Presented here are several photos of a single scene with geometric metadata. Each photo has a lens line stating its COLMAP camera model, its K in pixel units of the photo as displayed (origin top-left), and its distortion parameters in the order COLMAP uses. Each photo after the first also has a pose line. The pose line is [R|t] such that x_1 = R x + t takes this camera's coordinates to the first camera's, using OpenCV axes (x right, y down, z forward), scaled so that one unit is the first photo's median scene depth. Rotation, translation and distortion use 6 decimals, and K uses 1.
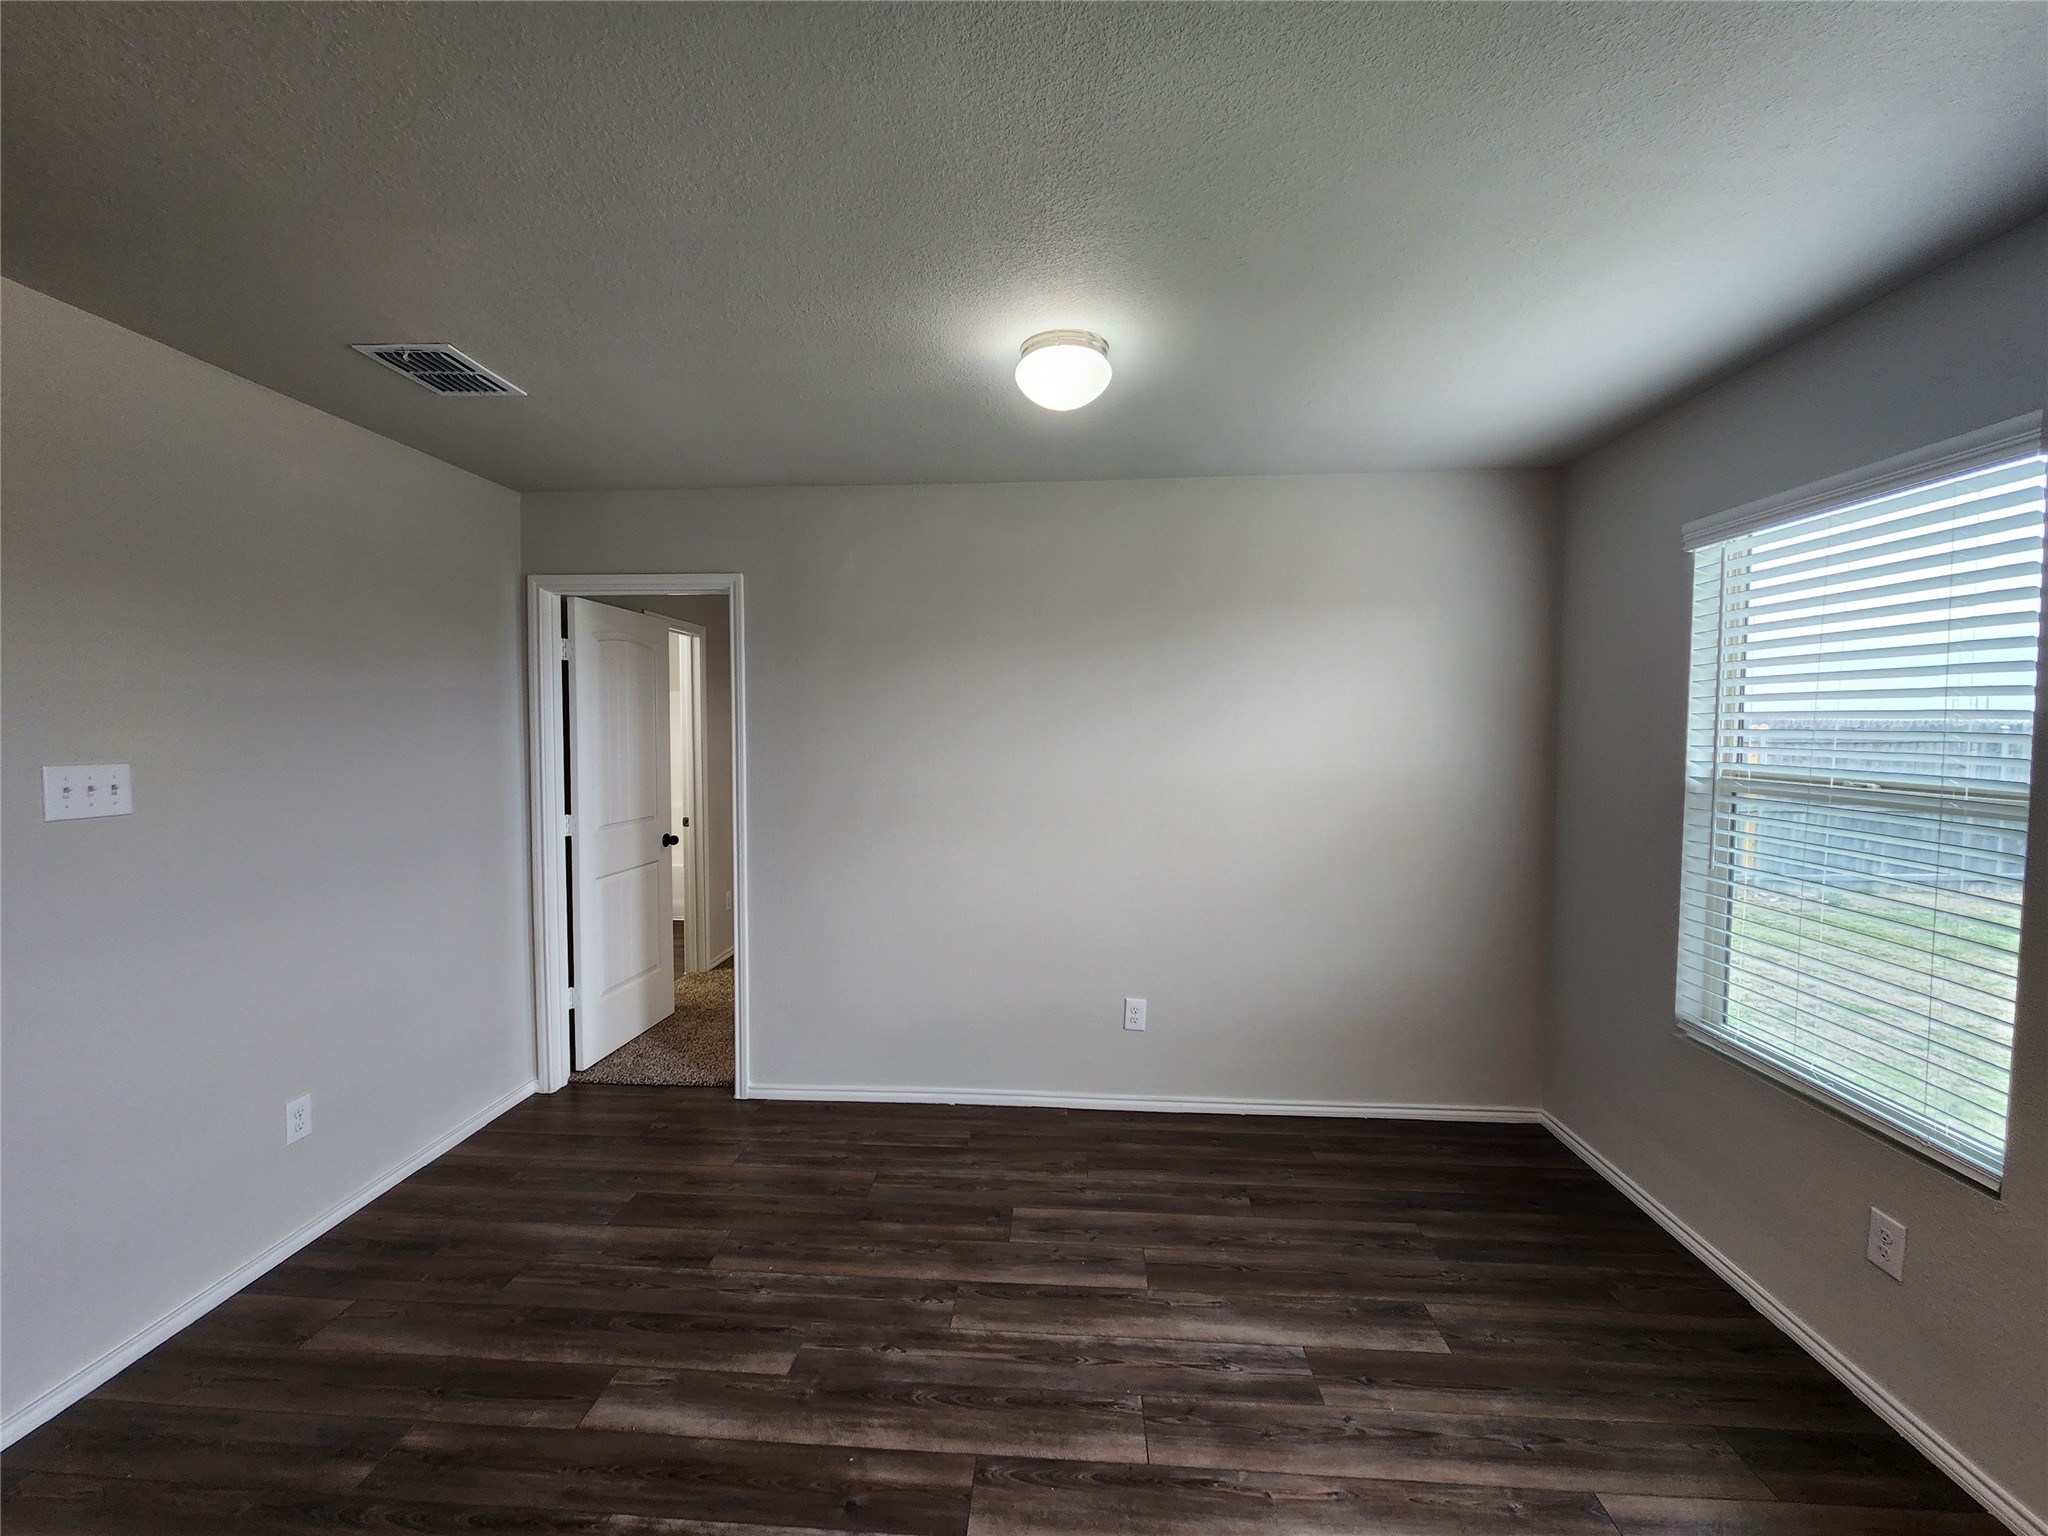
lens RADIAL K [[842.8, 0, 1013.0], [0, 842.8, 765.1], [0, 0, 1]] dist [0.012627, -0.008684]
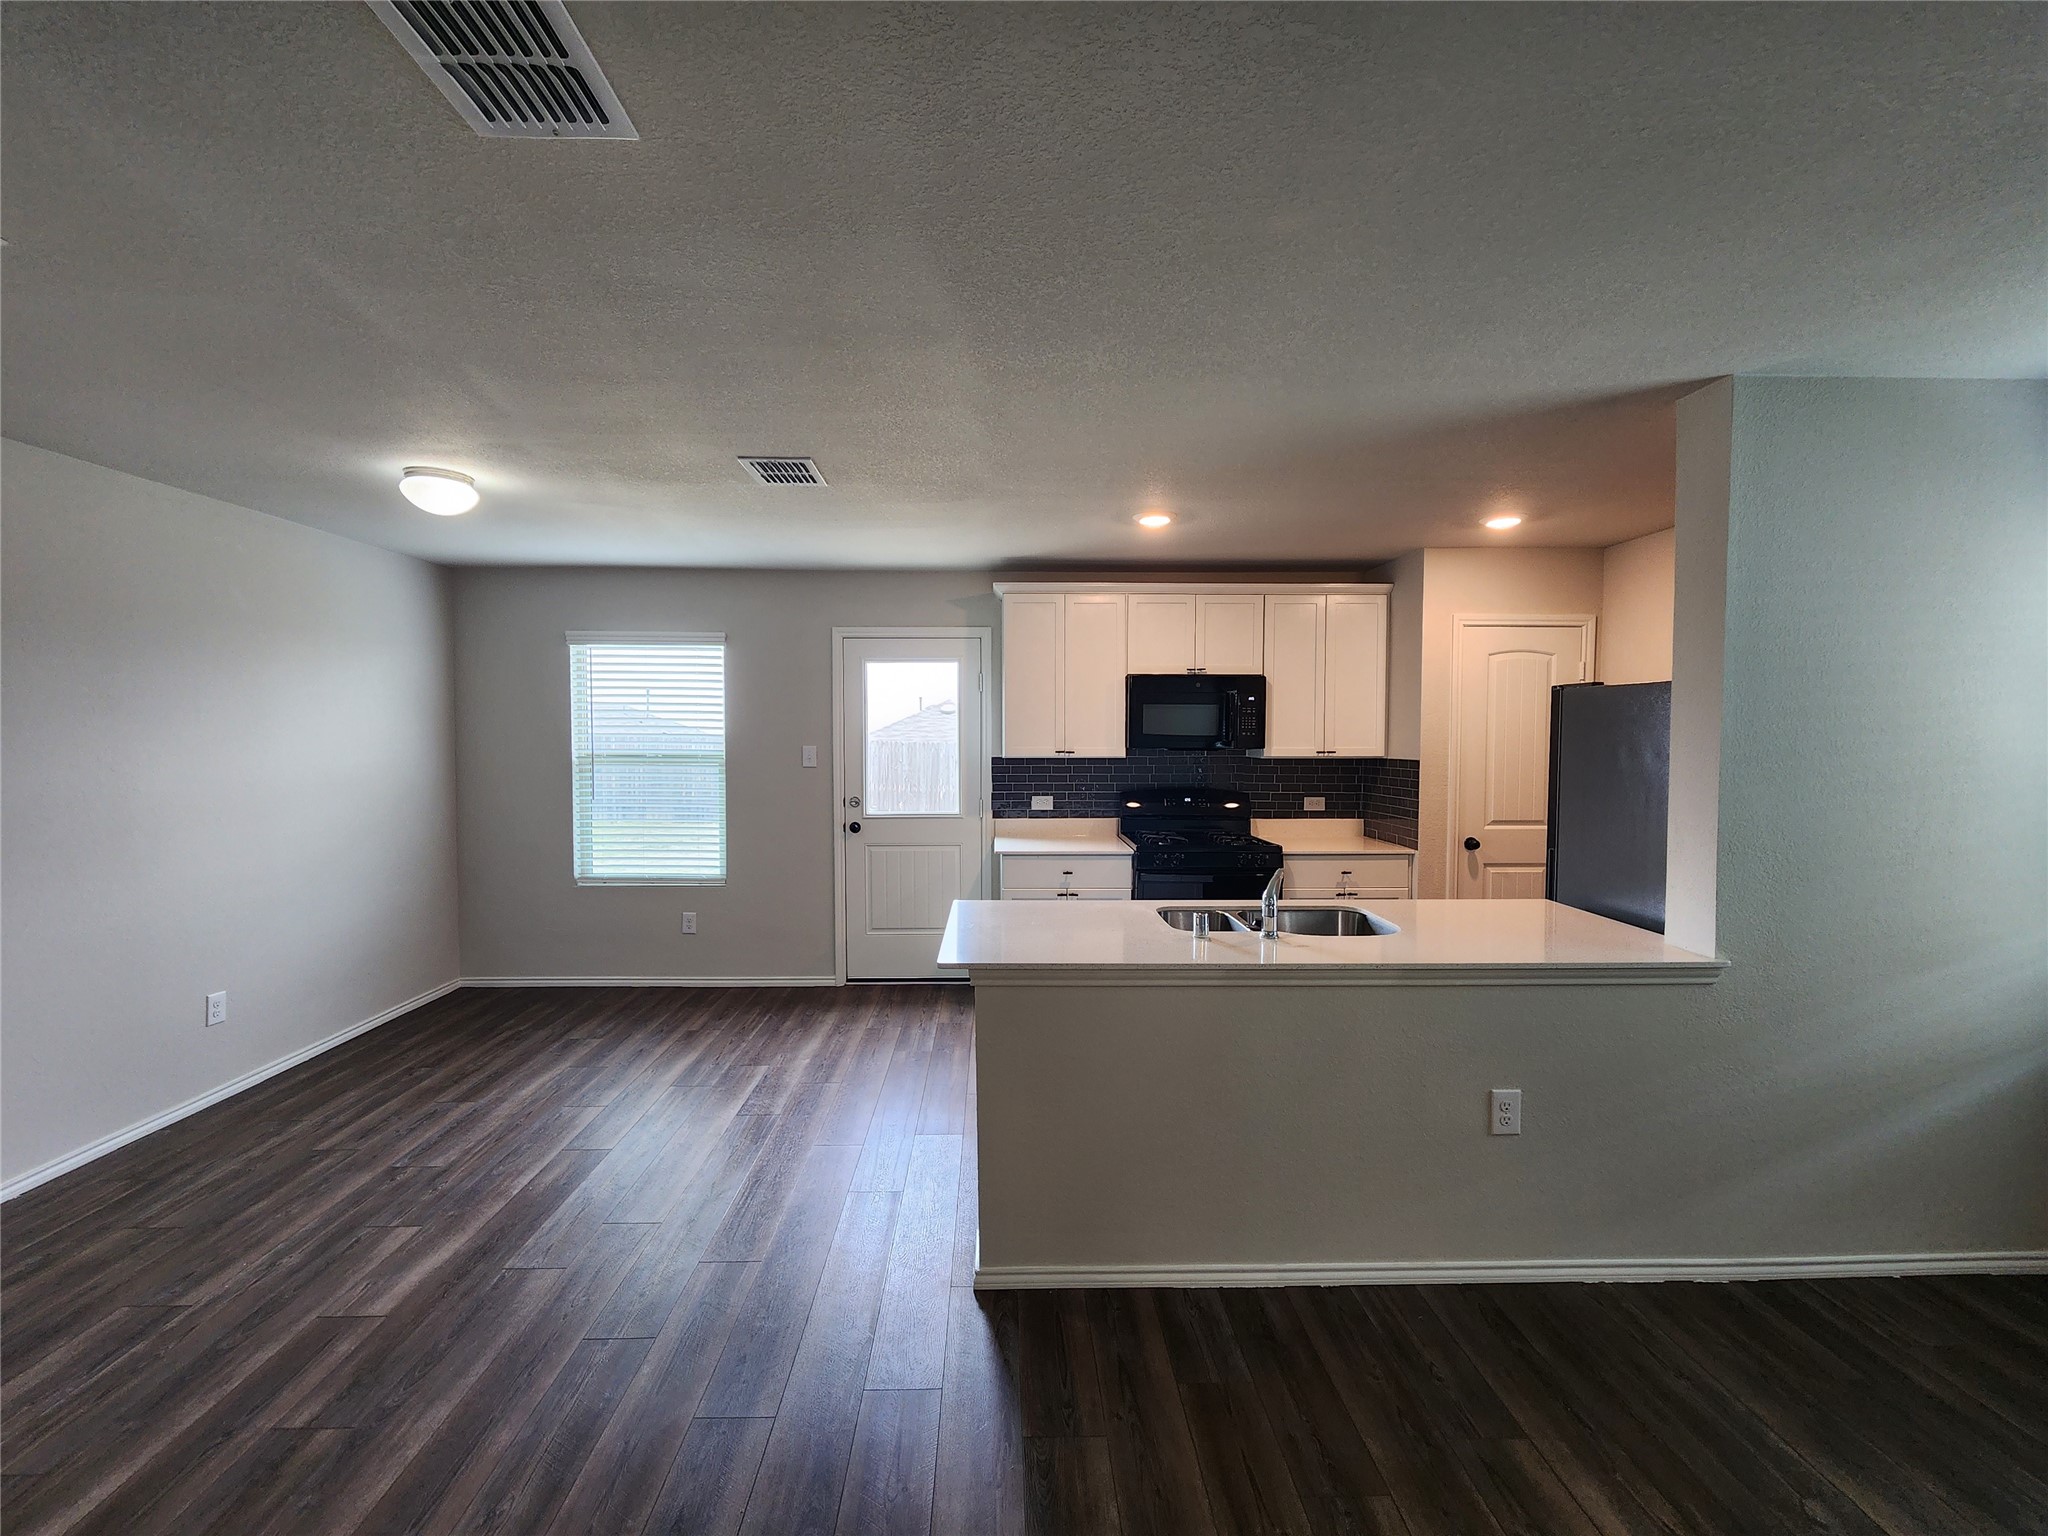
lens RADIAL K [[842.8, 0, 1013.0], [0, 842.8, 765.1], [0, 0, 1]] dist [0.012627, -0.008684]
pose [[-0.095286, -0.033416, 0.994889, -1.294241], [0.048135, 0.998113, 0.038135, 0.006376], [-0.994285, 0.051523, -0.093498, 0.146558]]
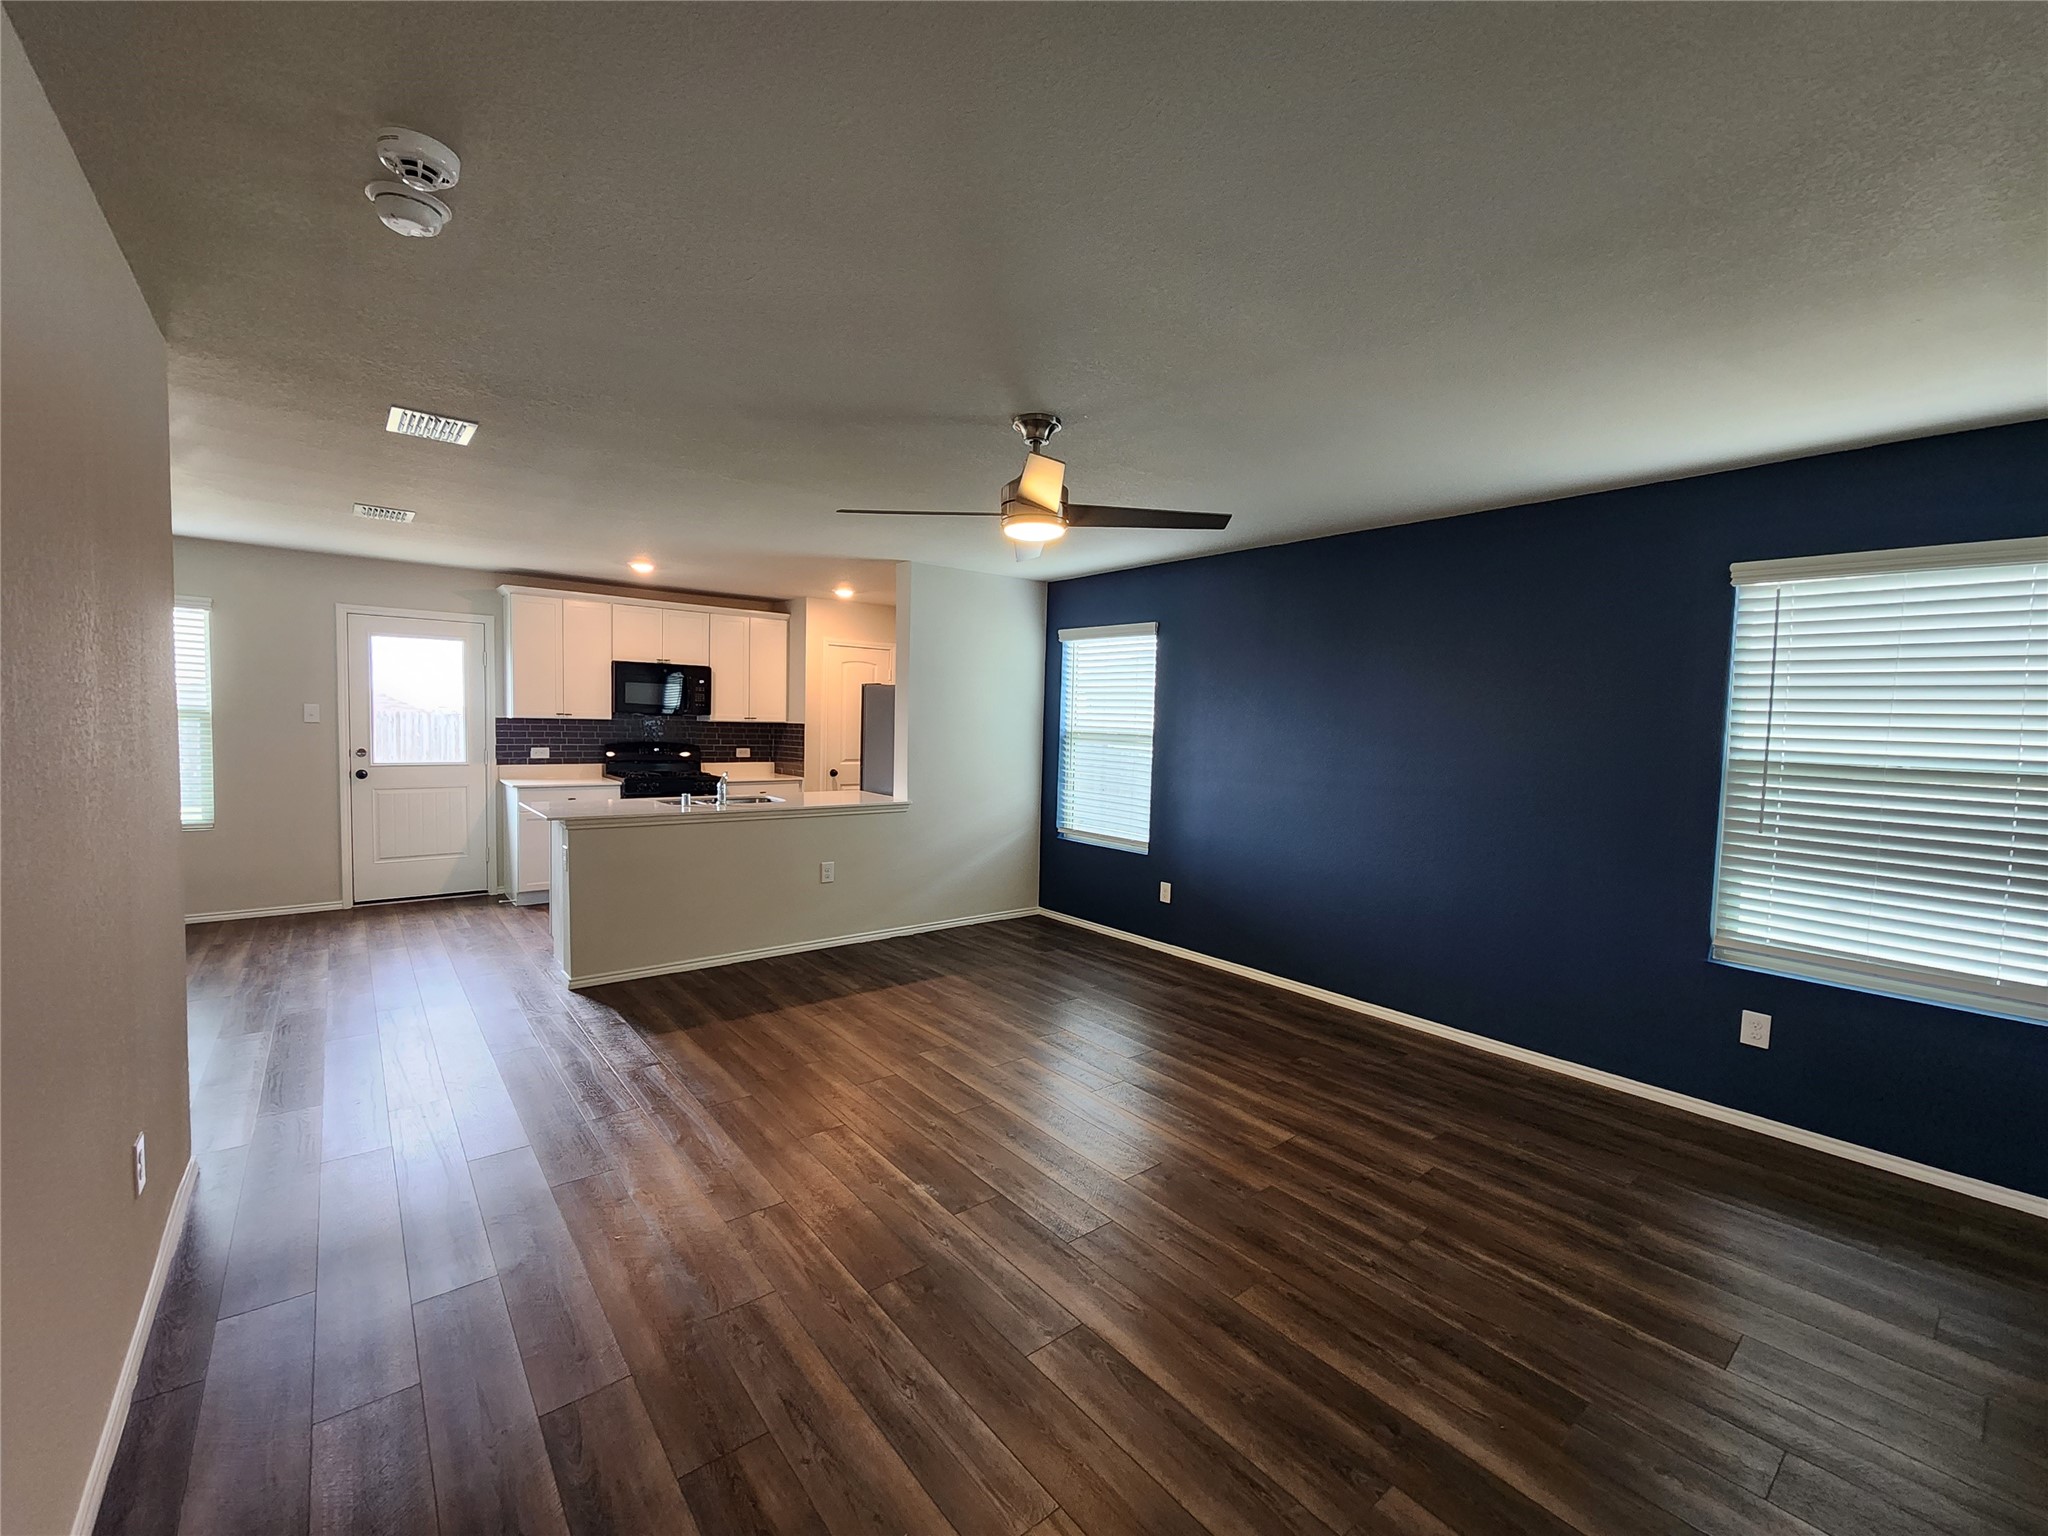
lens RADIAL K [[842.8, 0, 1013.0], [0, 842.8, 765.1], [0, 0, 1]] dist [0.012627, -0.008684]
pose [[-0.682027, -0.054794, 0.729271, -2.250254], [0.012322, 0.996187, 0.086373, 0.002665], [-0.731223, 0.067895, -0.678751, 0.606244]]
